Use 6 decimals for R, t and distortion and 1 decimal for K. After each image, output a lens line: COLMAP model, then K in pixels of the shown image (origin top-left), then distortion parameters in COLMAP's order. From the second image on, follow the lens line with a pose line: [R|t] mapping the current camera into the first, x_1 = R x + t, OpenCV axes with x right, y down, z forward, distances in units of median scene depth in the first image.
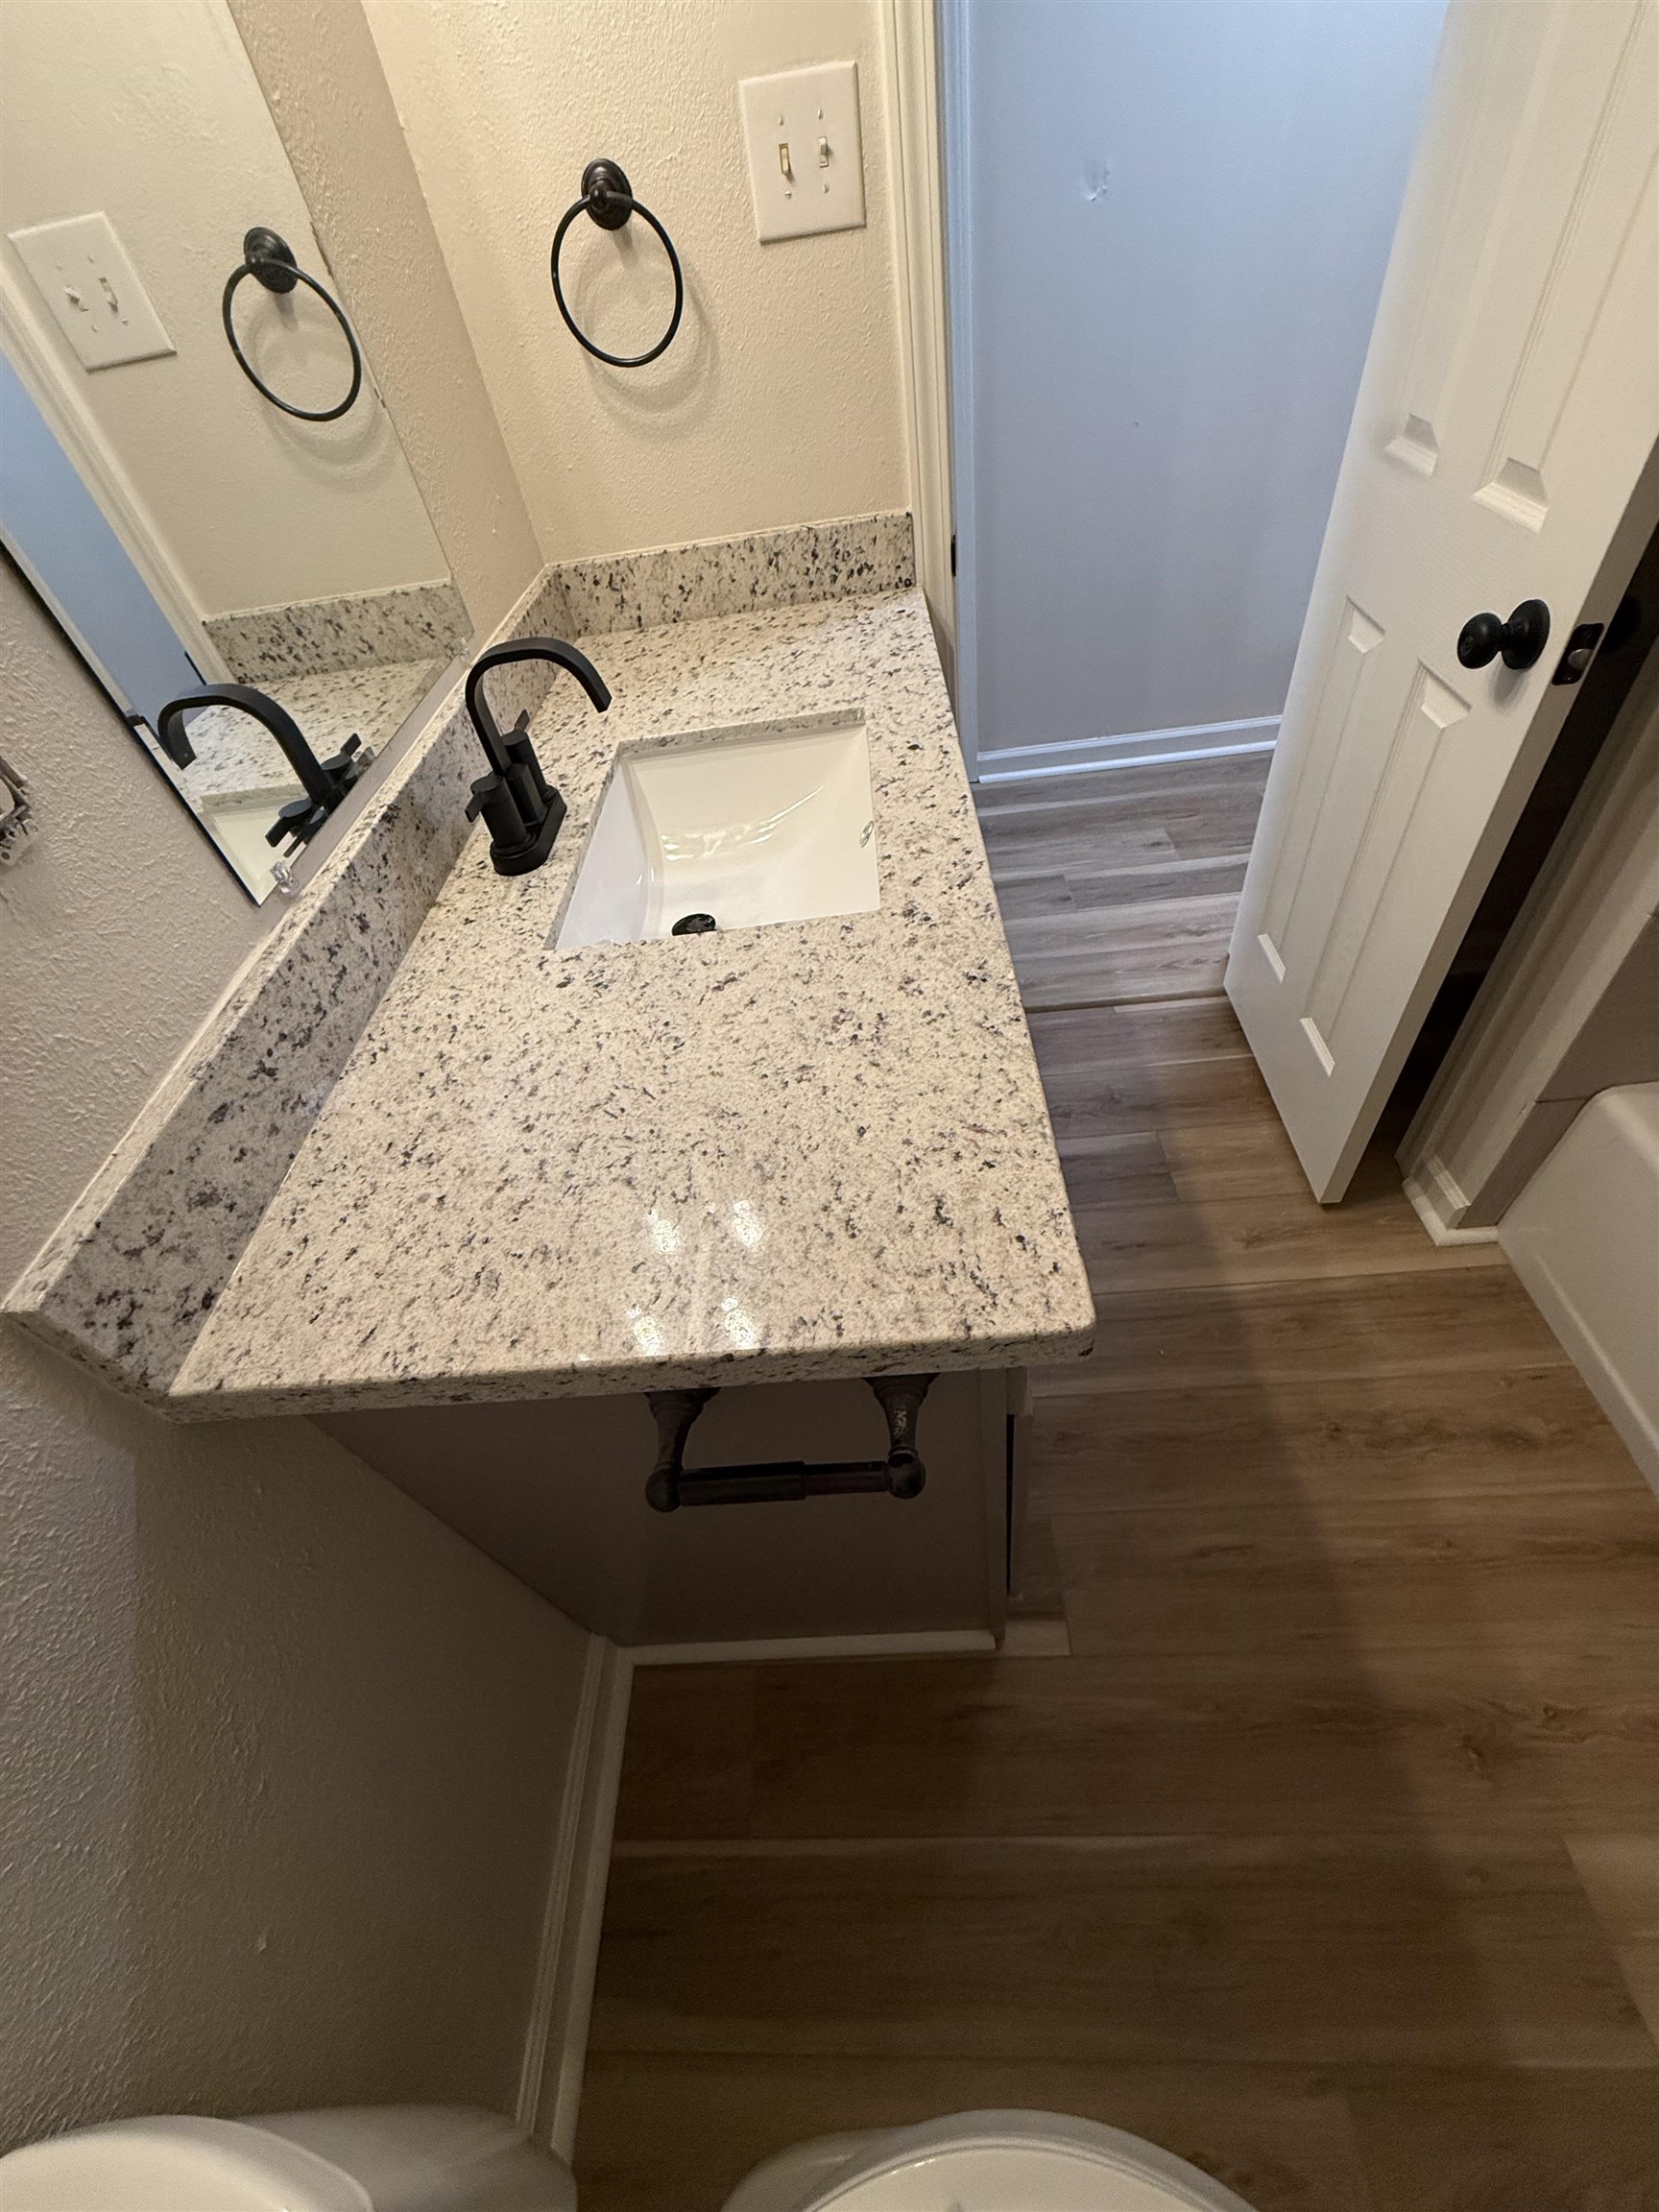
lens RADIAL K [[880.7, 0, 831.9], [0, 880.7, 1103.2], [0, 0, 1]] dist [0.000375, 0.000143]
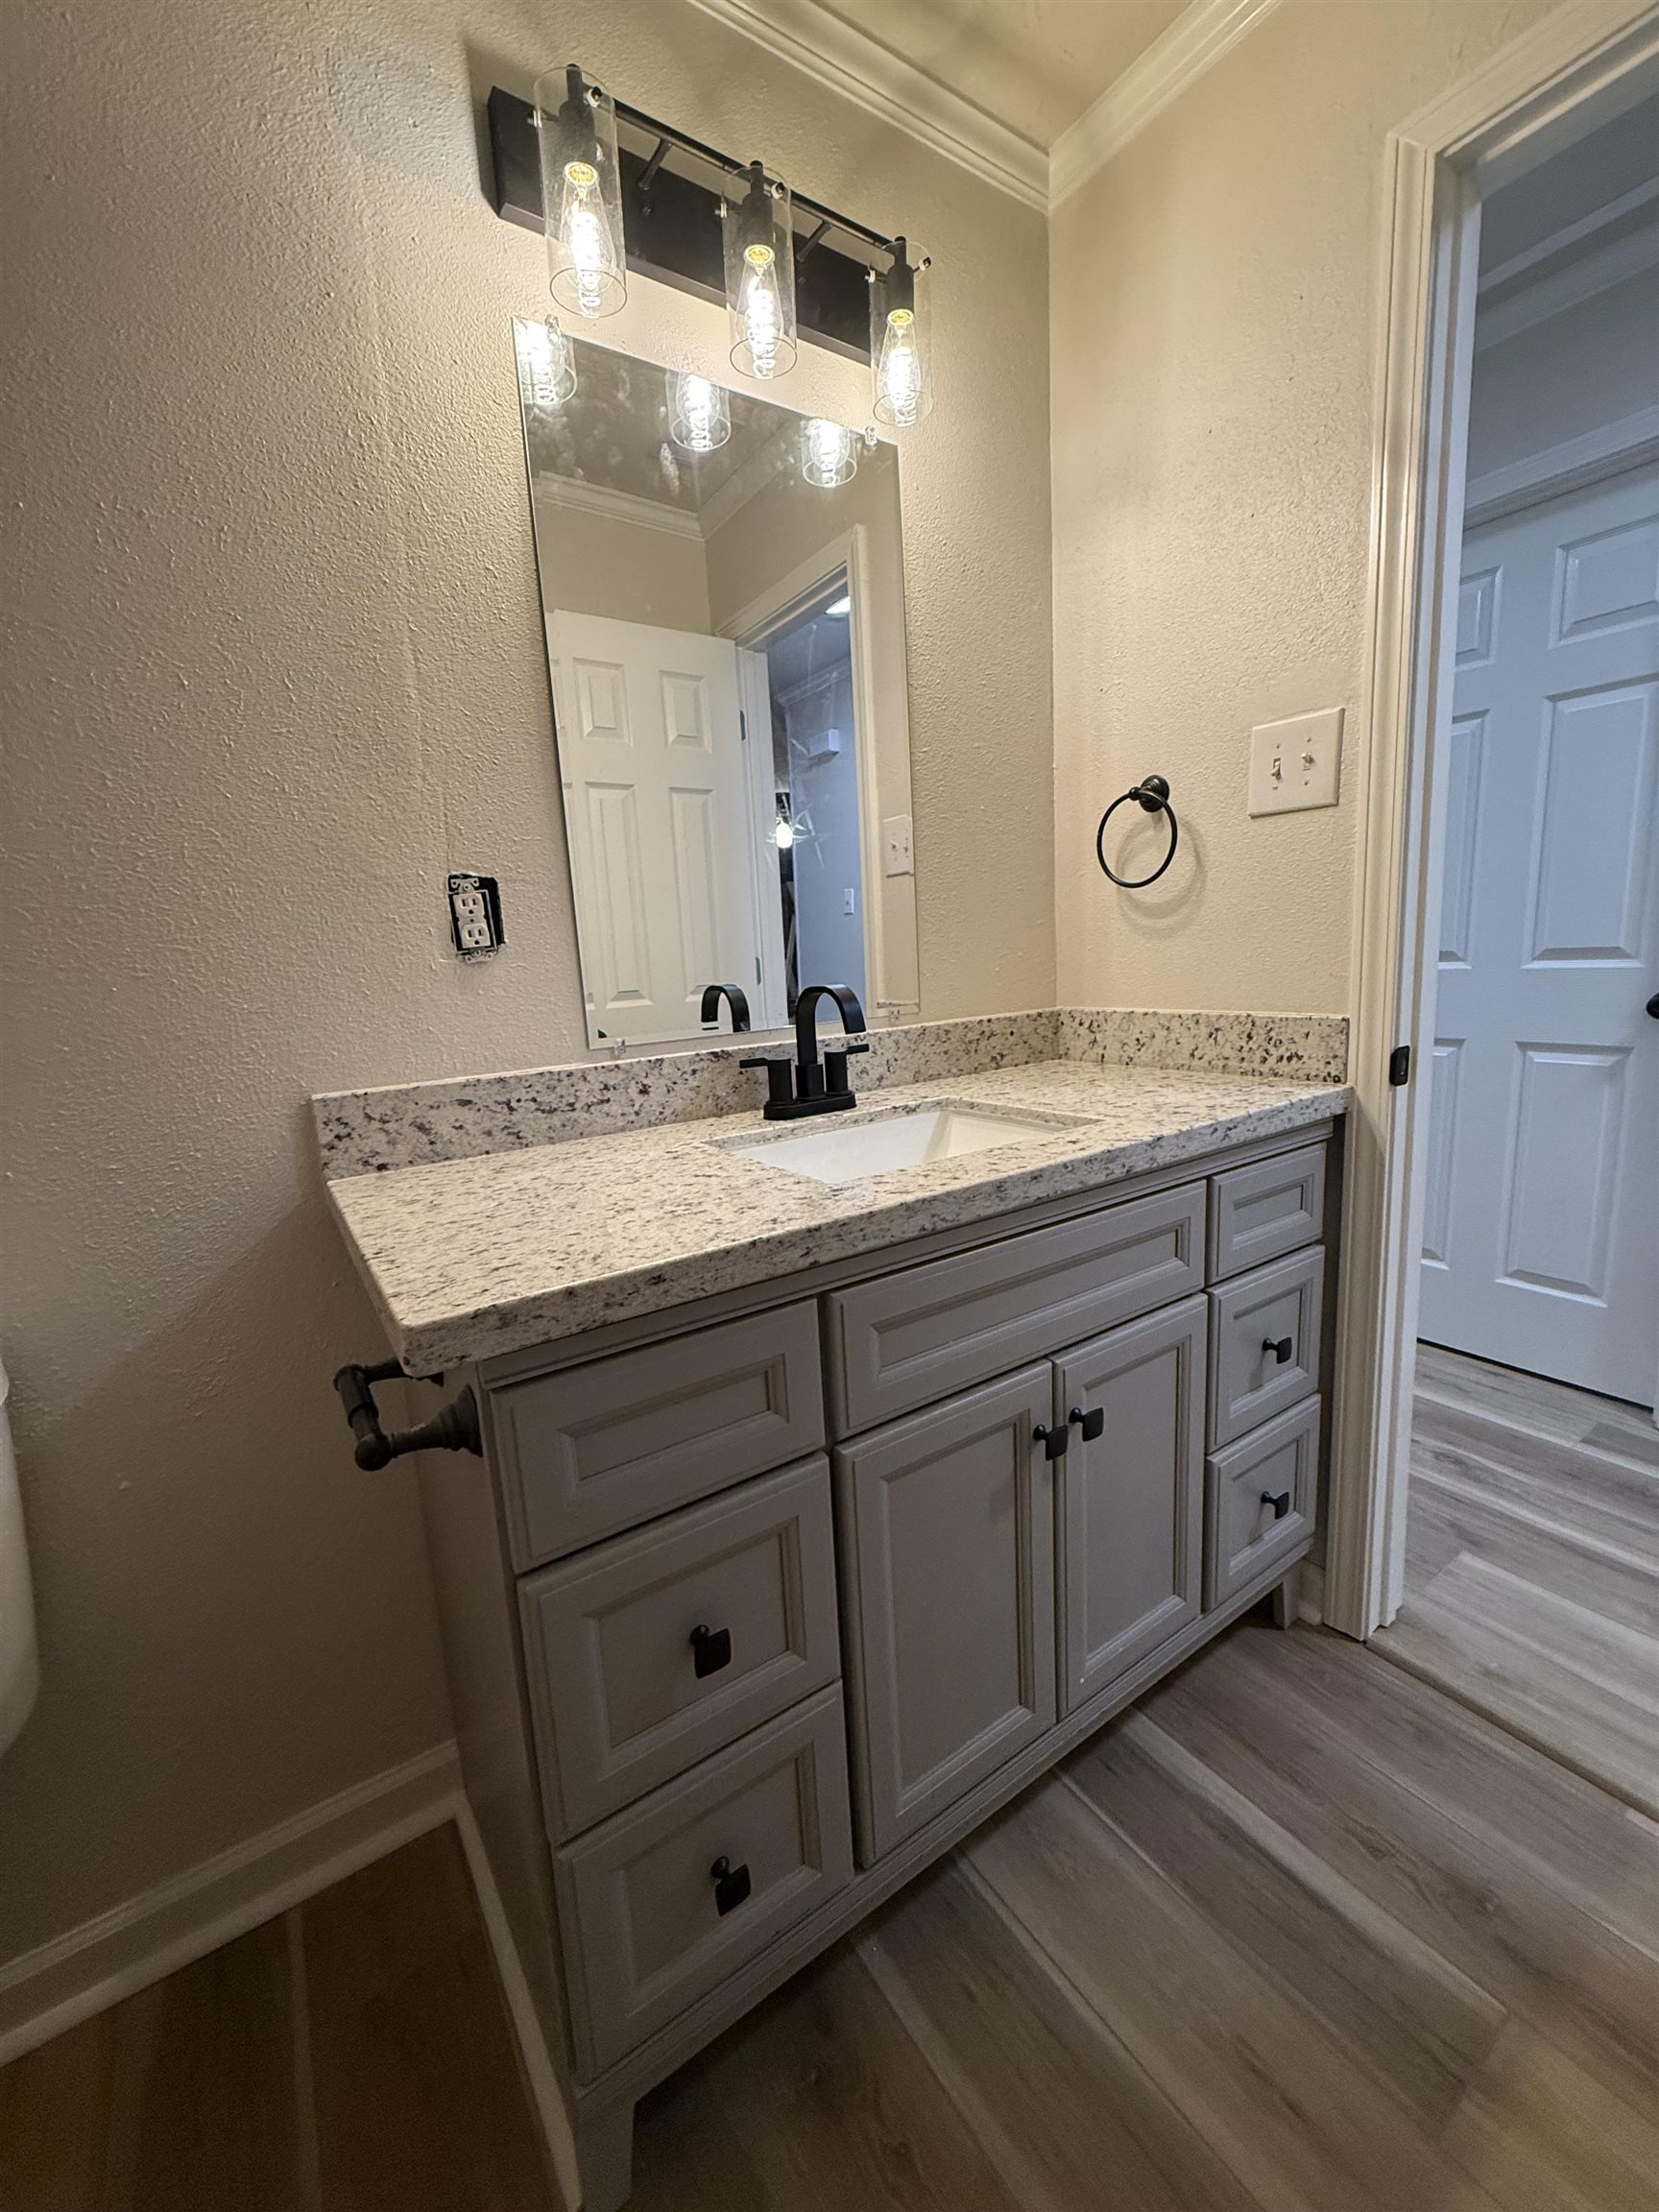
lens RADIAL K [[880.7, 0, 826.6], [0, 880.7, 1101.6], [0, 0, 1]] dist [0.000375, 0.000143]
pose [[0.559480, 0.238647, -0.793744, 1.005423], [-0.612206, 0.764553, -0.201650, -0.068205], [0.558737, 0.598754, 0.573853, 0.279637]]
